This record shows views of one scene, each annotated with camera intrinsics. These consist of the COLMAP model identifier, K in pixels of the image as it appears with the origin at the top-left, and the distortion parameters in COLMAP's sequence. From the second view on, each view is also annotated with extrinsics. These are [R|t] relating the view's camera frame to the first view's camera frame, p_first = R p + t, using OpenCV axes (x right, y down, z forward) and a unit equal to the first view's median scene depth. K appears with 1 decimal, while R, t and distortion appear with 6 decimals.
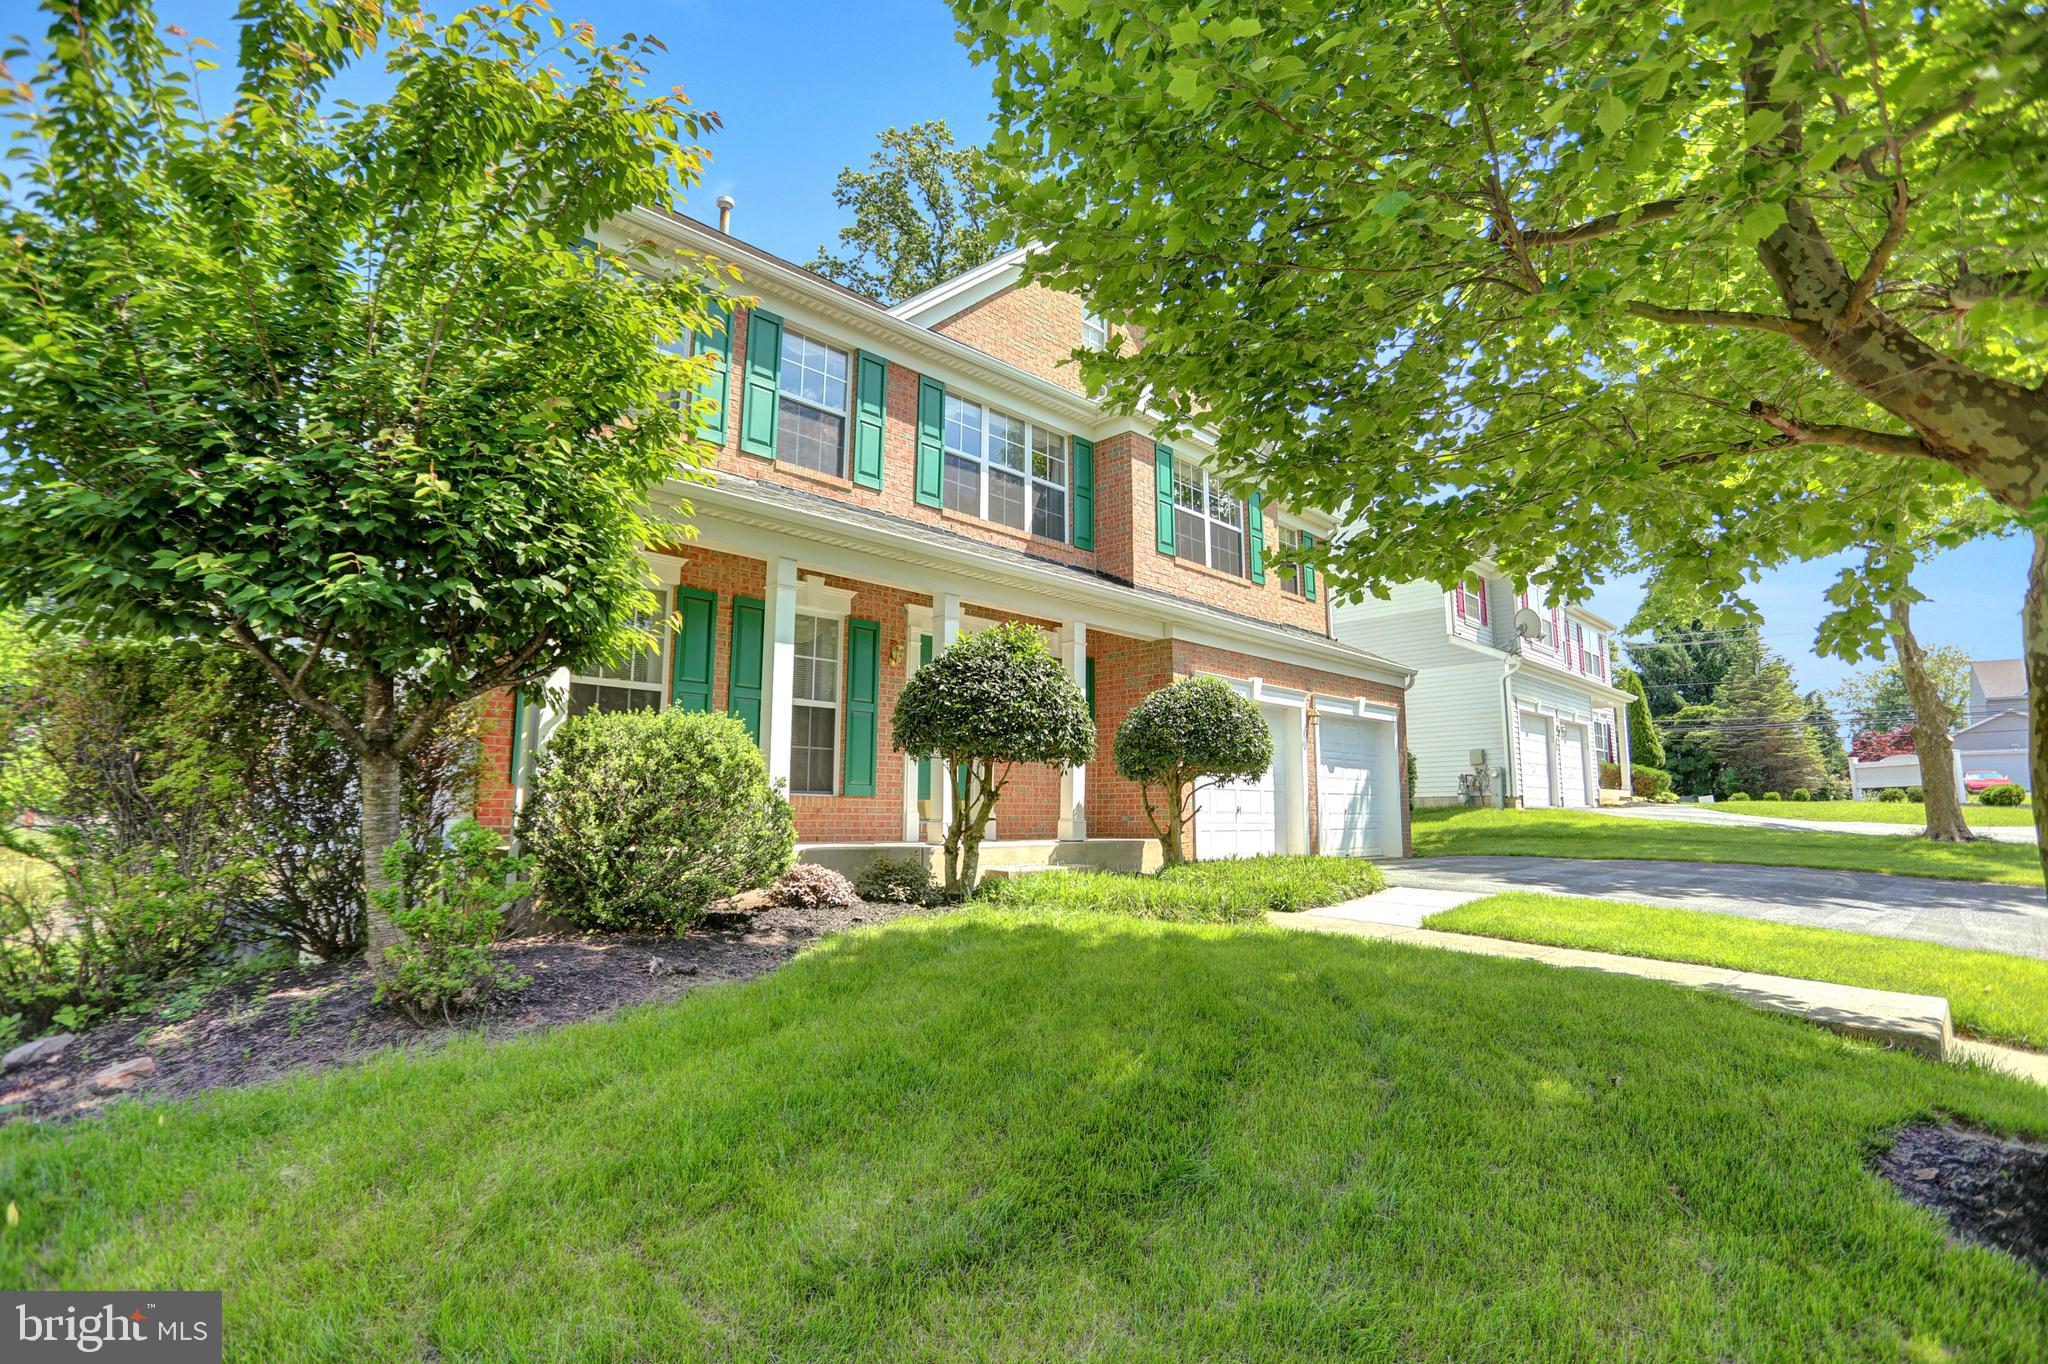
lens RADIAL K [[981.8, 0, 1034.3], [0, 981.8, 682.1], [0, 0, 1]] dist [-0.079971, 0.037268]
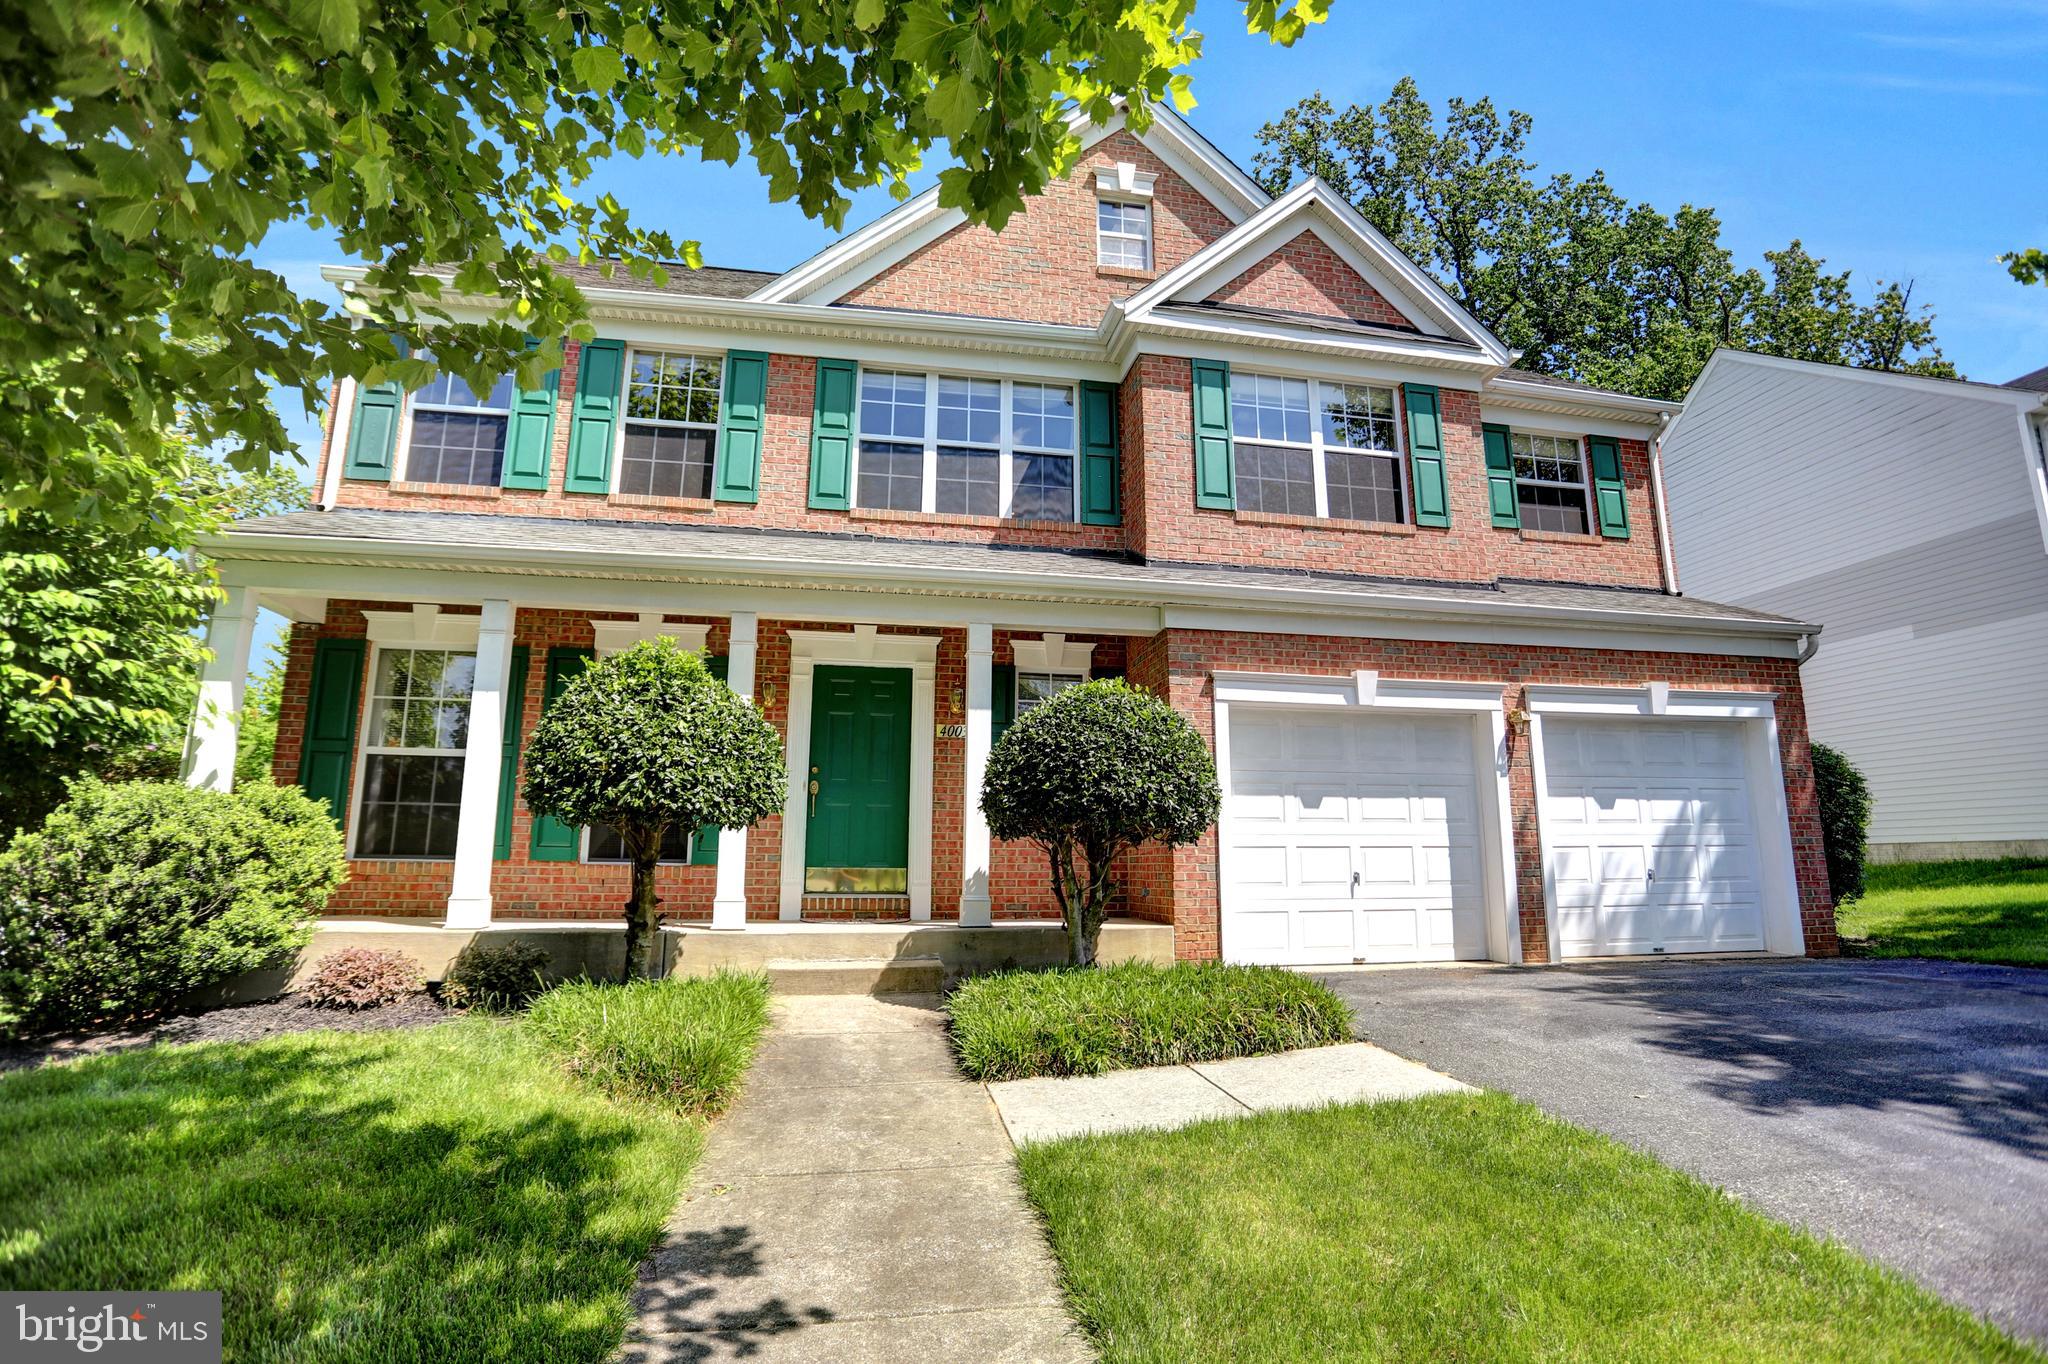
lens RADIAL K [[981.8, 0, 1034.3], [0, 981.8, 682.1], [0, 0, 1]] dist [-0.079971, 0.037268]
pose [[0.826987, -0.112986, -0.550750, 0.406587], [0.077977, 0.993181, -0.086663, 0.043288], [0.556787, 0.028723, 0.830159, 0.359703]]
